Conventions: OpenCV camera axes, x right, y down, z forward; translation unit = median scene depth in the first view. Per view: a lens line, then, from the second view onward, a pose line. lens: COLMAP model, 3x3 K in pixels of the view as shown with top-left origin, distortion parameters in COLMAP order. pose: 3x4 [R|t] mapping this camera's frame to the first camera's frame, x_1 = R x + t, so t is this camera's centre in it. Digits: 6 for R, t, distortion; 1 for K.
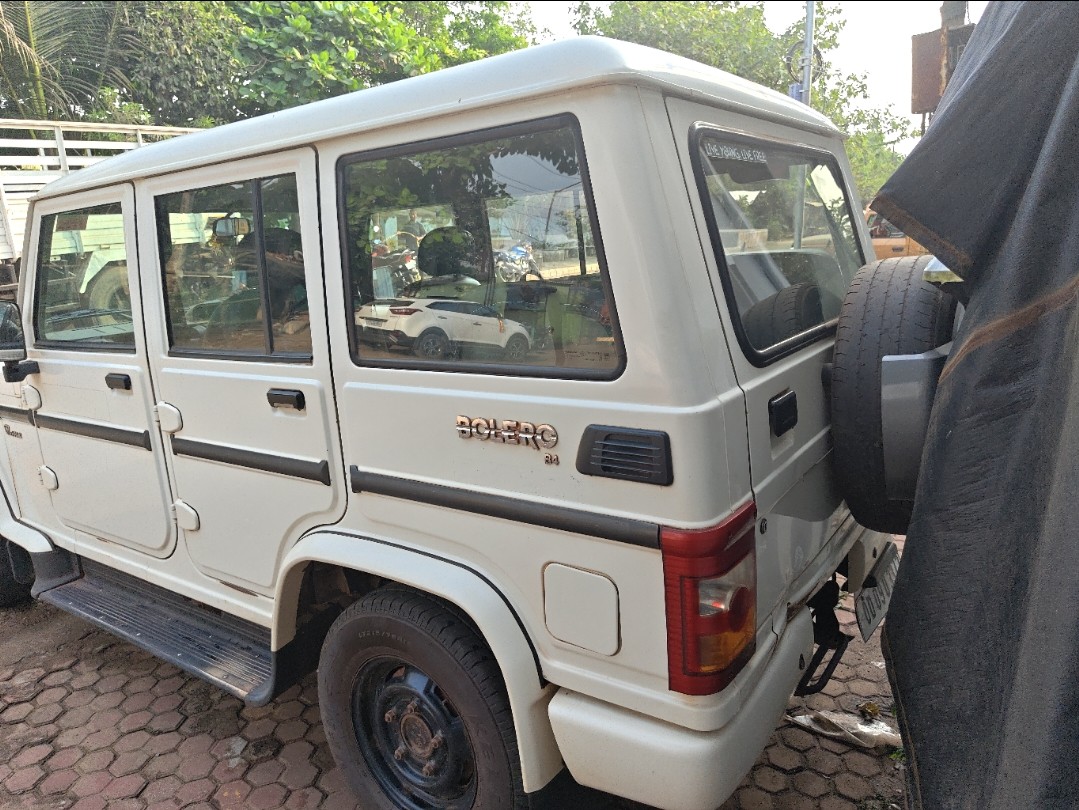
lens RADIAL K [[764.0, 0, 534.5], [0, 764.0, 413.1], [0, 0, 1]] dist [0.032606, -0.020481]
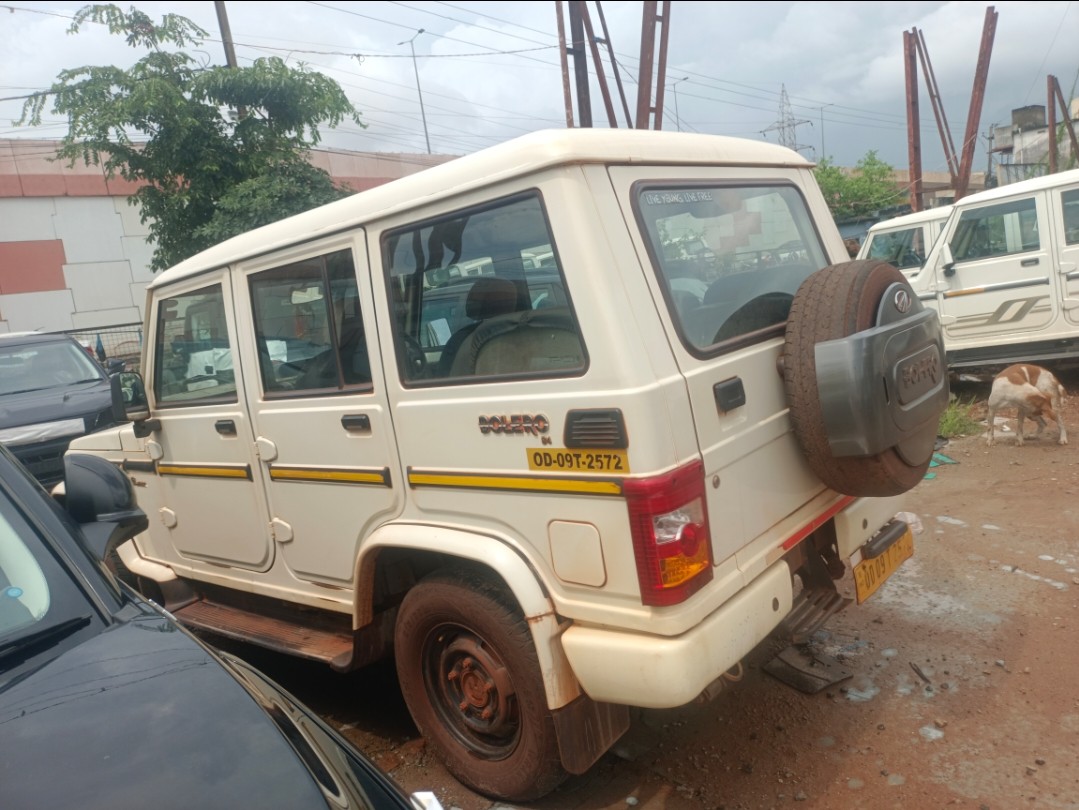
lens RADIAL K [[838.1, 0, 536.8], [0, 838.1, 410.5], [0, 0, 1]] dist [0.053305, -0.007423]
pose [[0.989864, -0.080948, -0.116693, 0.160450], [0.072470, 0.994535, -0.075151, 0.103675], [0.122139, 0.065932, 0.990321, -0.400437]]
